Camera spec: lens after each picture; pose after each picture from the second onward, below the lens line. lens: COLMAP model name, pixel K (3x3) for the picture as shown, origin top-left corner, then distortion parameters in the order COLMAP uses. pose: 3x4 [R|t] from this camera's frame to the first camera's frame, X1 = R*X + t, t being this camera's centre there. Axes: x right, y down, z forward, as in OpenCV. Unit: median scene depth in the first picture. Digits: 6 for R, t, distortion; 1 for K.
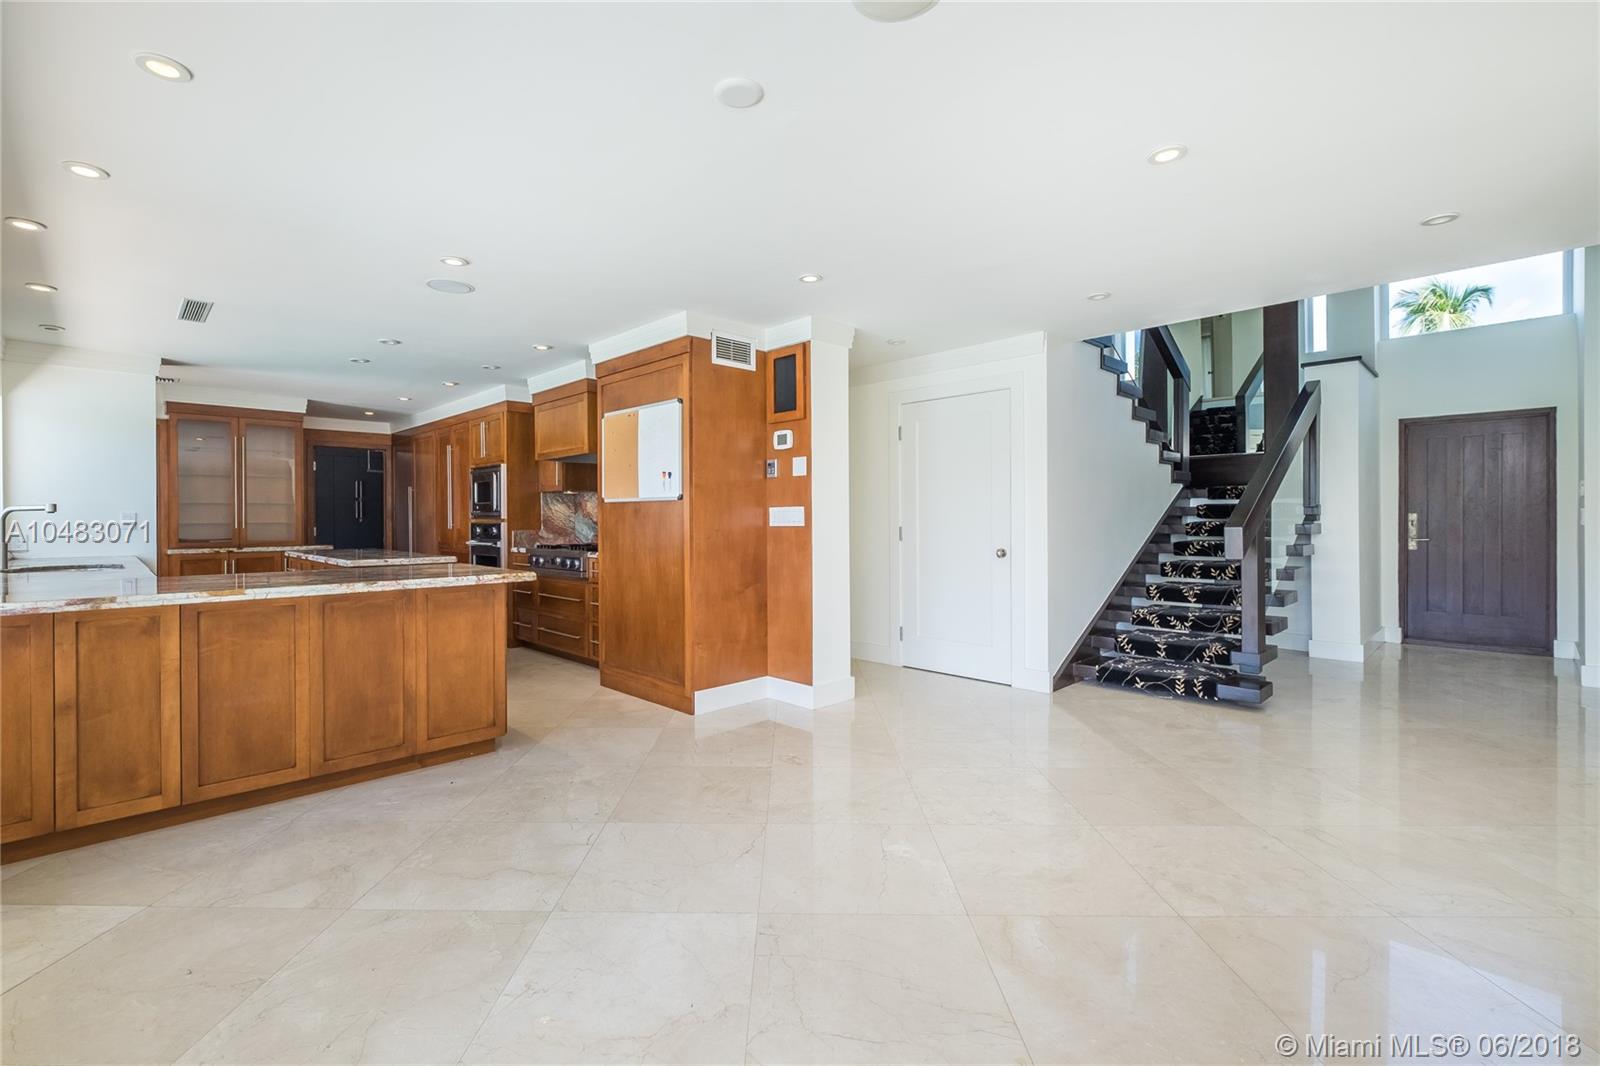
lens RADIAL K [[717.0, 0, 798.3], [0, 717.0, 531.1], [0, 0, 1]] dist [-0.001974, -0.002423]
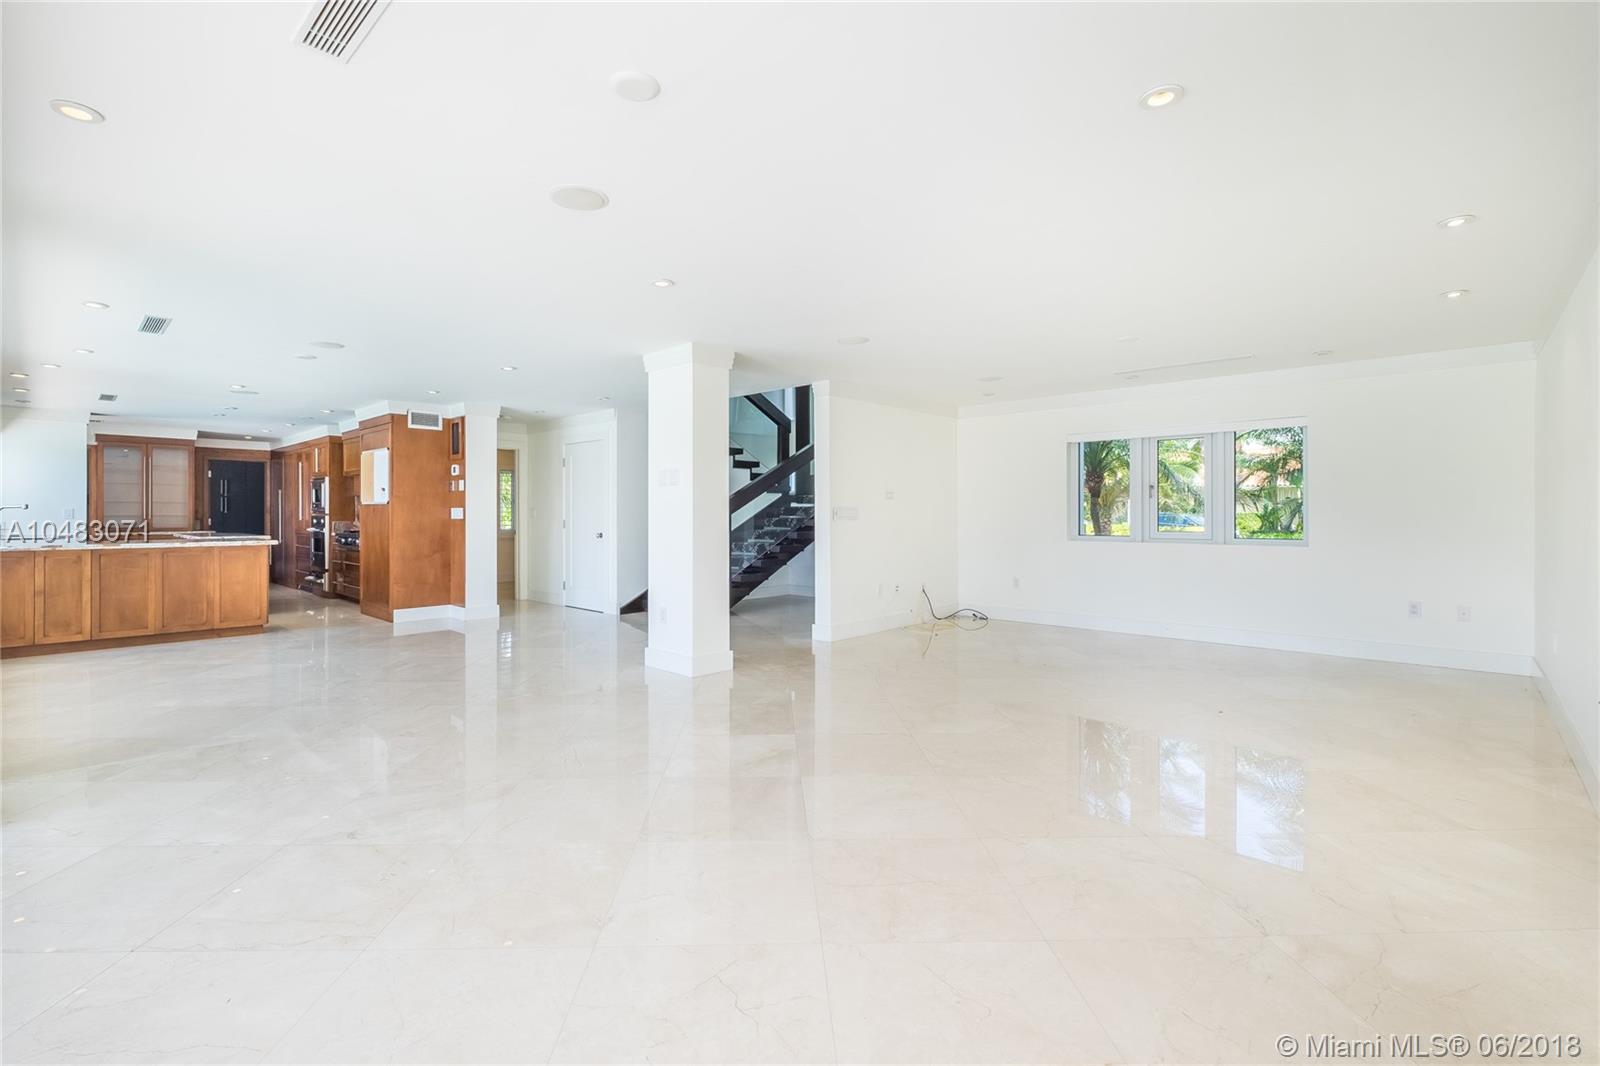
lens RADIAL K [[717.0, 0, 802.0], [0, 717.0, 522.1], [0, 0, 1]] dist [-0.001974, -0.002423]
pose [[0.998837, 0.006314, 0.047789, 0.763545], [-0.005959, 0.999954, -0.007567, 0.009725], [-0.047835, 0.007274, 0.998829, -0.819144]]
